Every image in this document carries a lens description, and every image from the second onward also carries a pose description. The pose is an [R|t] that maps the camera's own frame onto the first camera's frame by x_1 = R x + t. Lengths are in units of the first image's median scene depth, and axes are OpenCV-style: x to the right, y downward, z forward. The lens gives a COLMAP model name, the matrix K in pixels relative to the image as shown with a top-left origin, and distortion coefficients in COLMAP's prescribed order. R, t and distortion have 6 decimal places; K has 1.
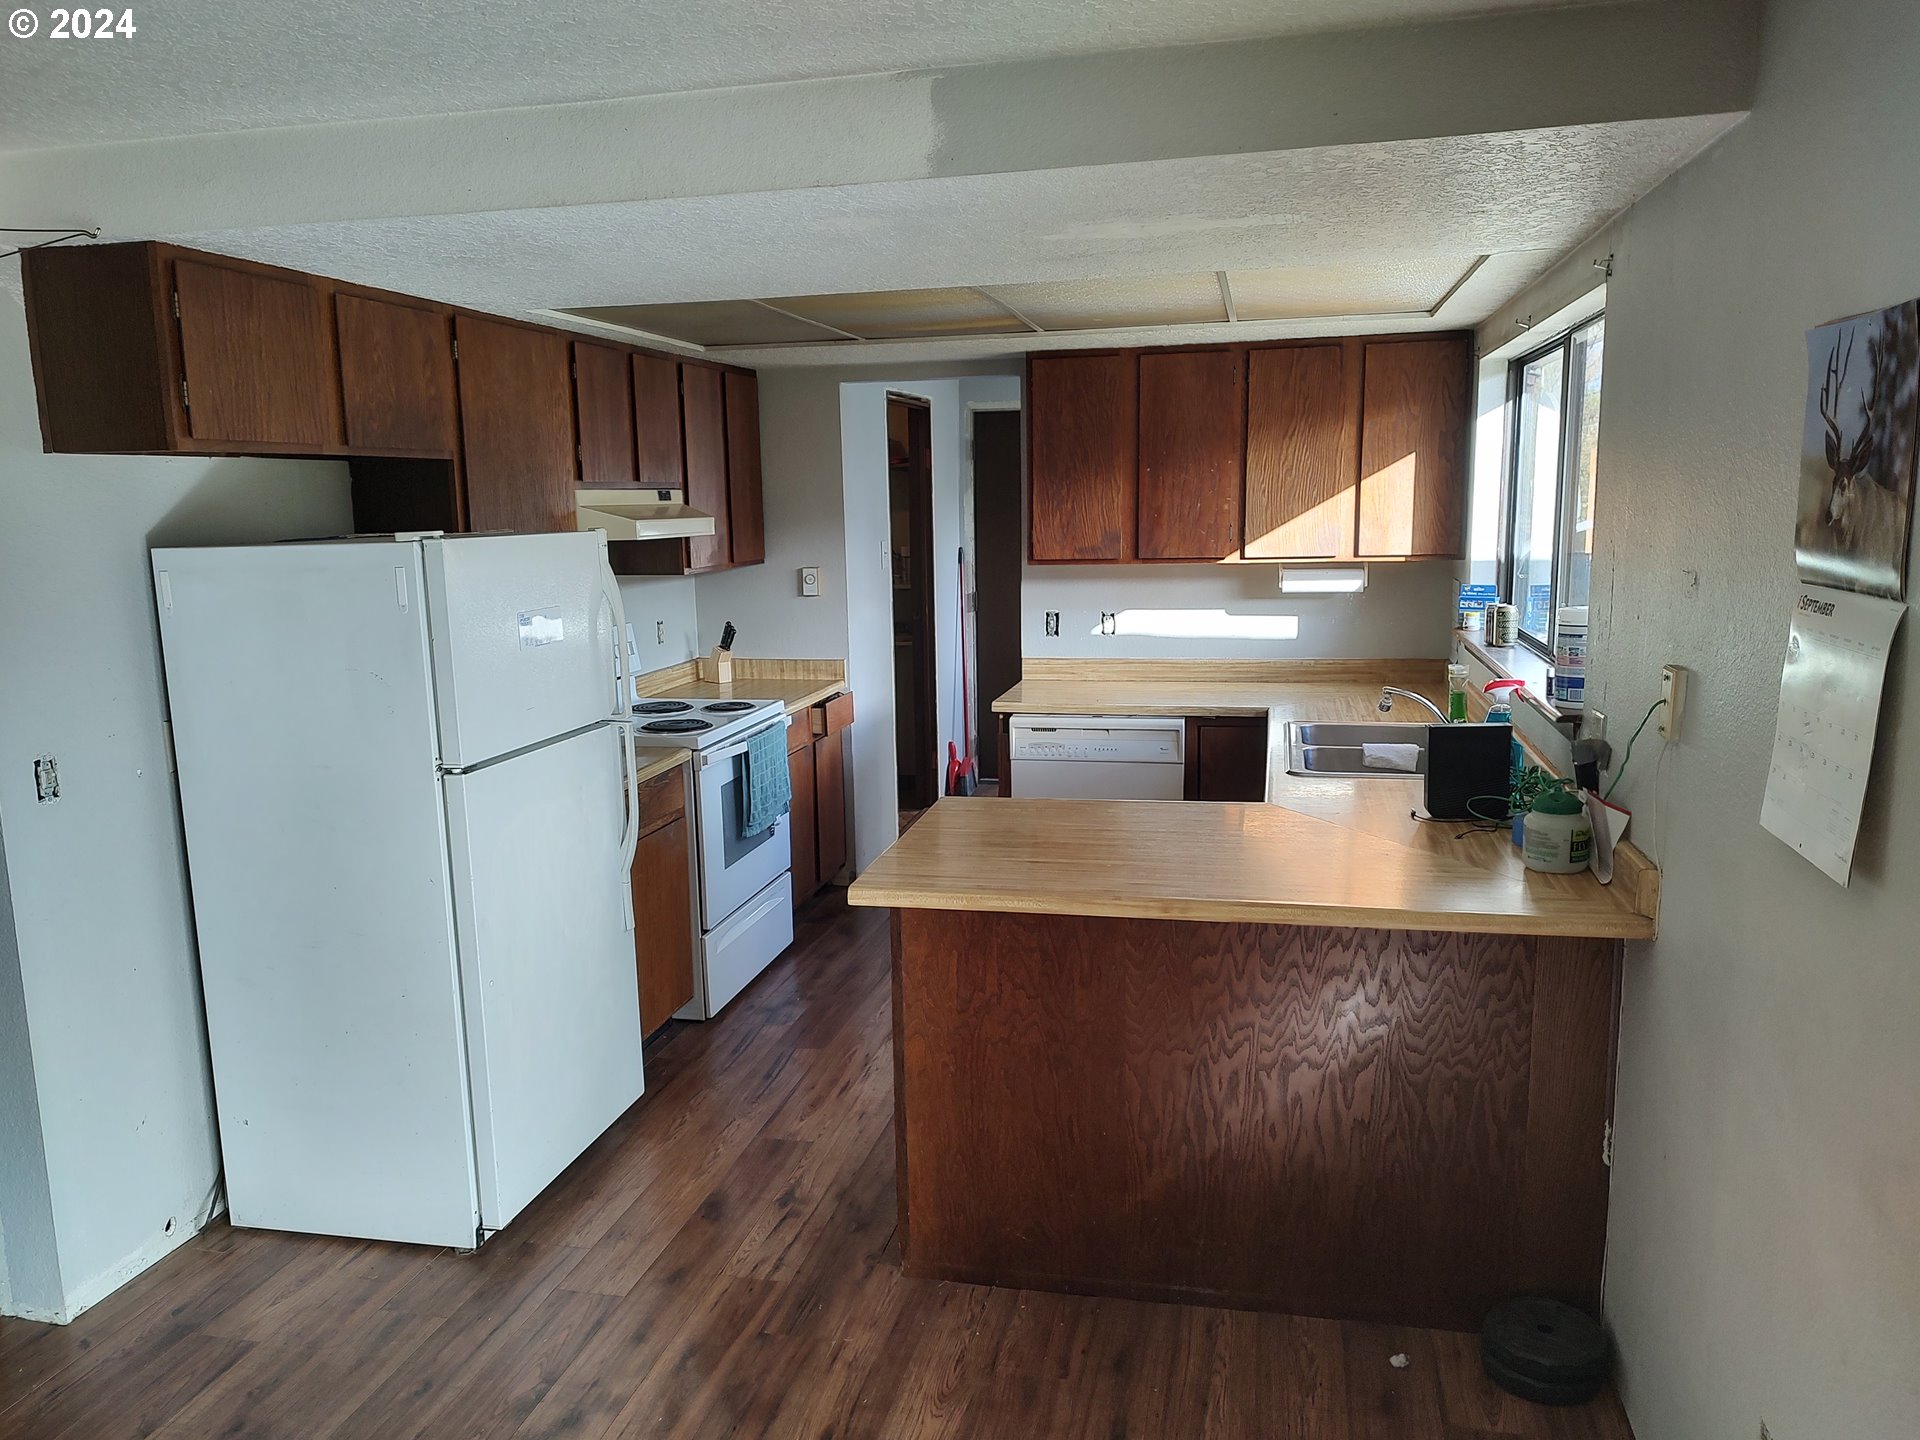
lens RADIAL K [[1365.7, 0, 956.4], [0, 1365.7, 724.4], [0, 0, 1]] dist [0.012084, -0.021010]
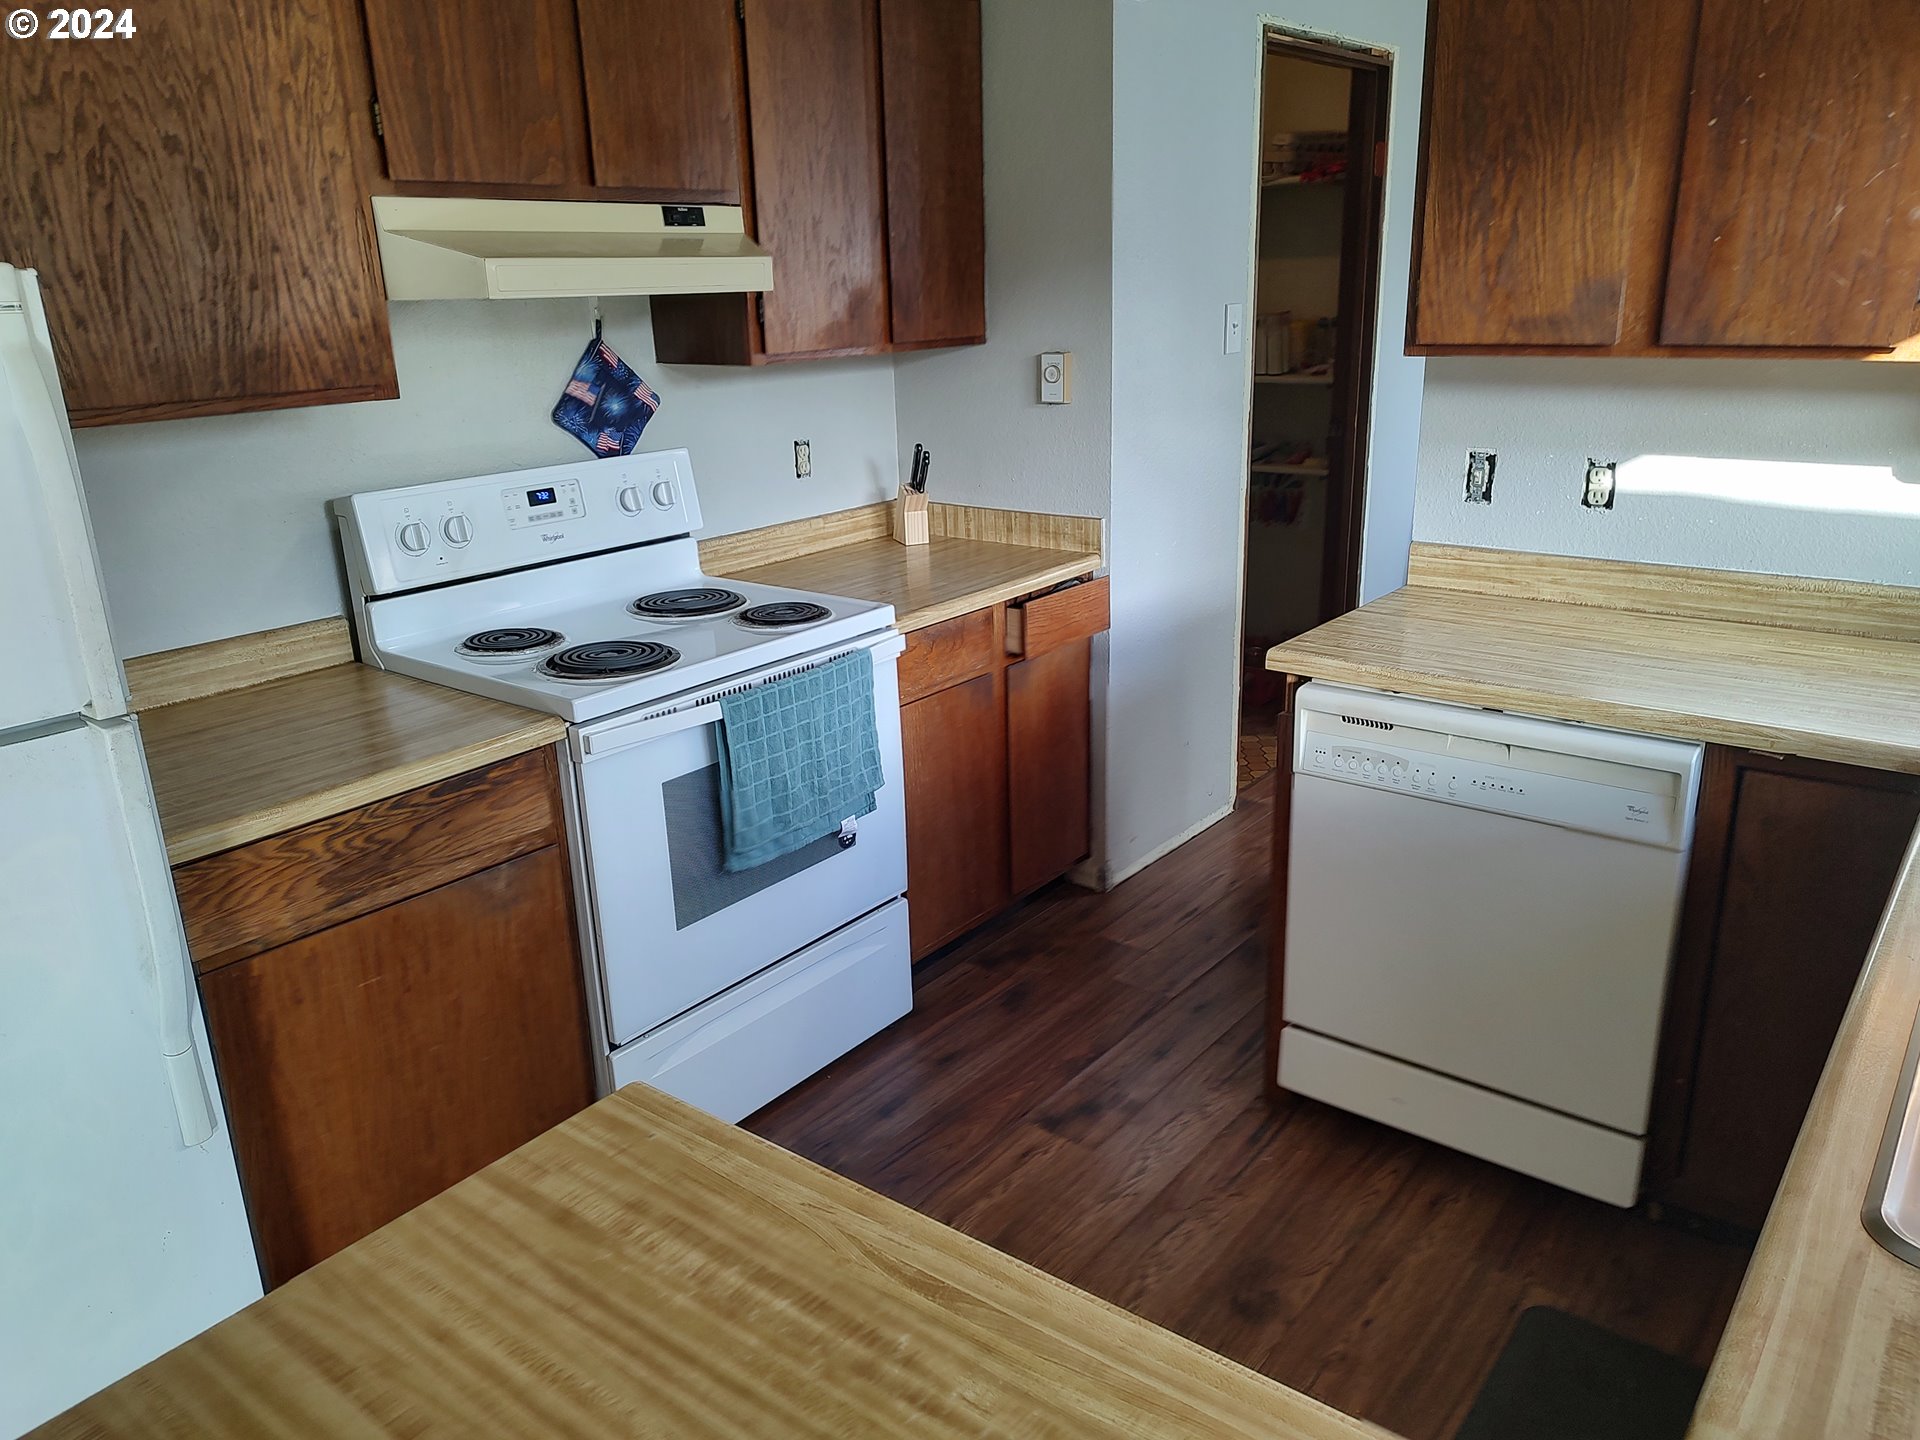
lens RADIAL K [[1365.7, 0, 964.1], [0, 1365.7, 720.1], [0, 0, 1]] dist [0.012084, -0.021010]
pose [[0.900793, 0.126401, -0.415445, 0.129631], [-0.059644, 0.983645, 0.169954, -0.065838], [0.430132, -0.128315, 0.893600, 0.508648]]
